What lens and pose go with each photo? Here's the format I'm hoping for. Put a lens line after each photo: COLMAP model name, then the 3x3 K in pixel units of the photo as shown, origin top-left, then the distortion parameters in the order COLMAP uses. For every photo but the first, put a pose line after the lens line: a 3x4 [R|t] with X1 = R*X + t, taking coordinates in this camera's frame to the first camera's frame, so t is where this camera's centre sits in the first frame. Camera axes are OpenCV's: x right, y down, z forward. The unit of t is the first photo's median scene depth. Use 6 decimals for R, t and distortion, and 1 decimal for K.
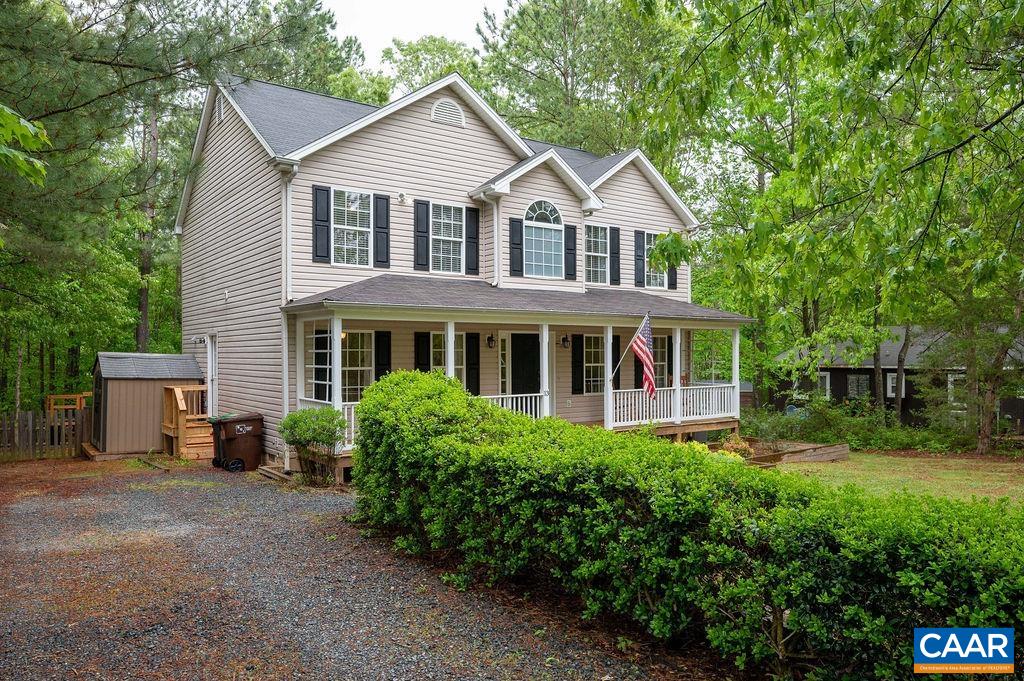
lens RADIAL K [[730.9, 0, 512.0], [0, 730.9, 340.5], [0, 0, 1]] dist [0.004913, 0.000142]
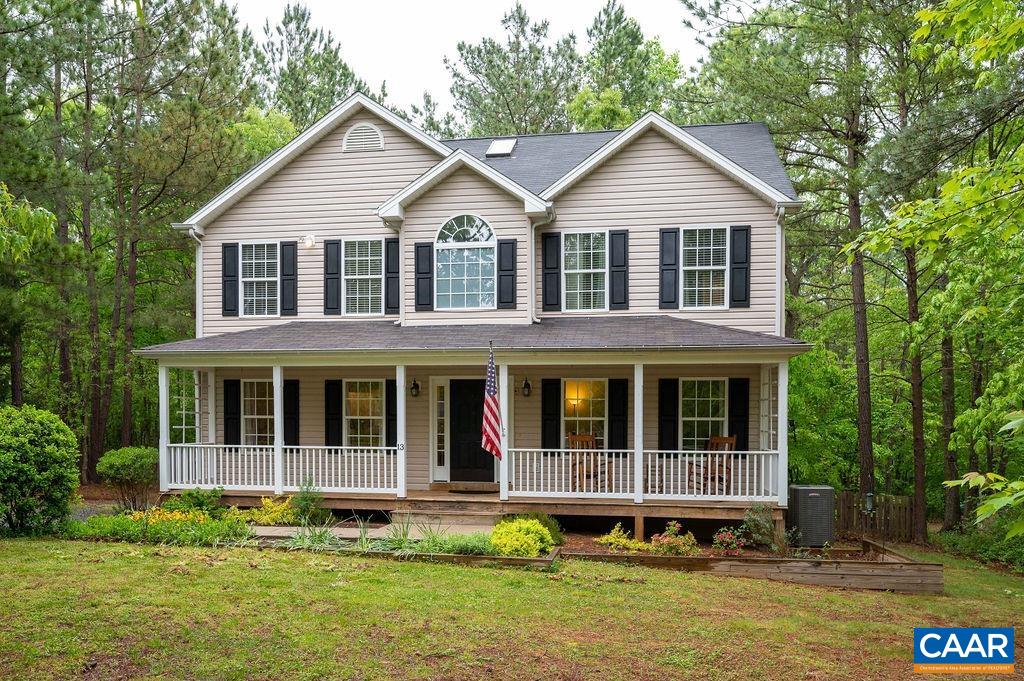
lens RADIAL K [[718.0, 0, 511.9], [0, 718.0, 417.9], [0, 0, 1]] dist [-0.007600, -0.000740]
pose [[0.722874, 0.013736, -0.690844, 0.657143], [0.012545, 0.999377, 0.032997, 0.009583], [0.690866, -0.032519, 0.722251, 0.463557]]
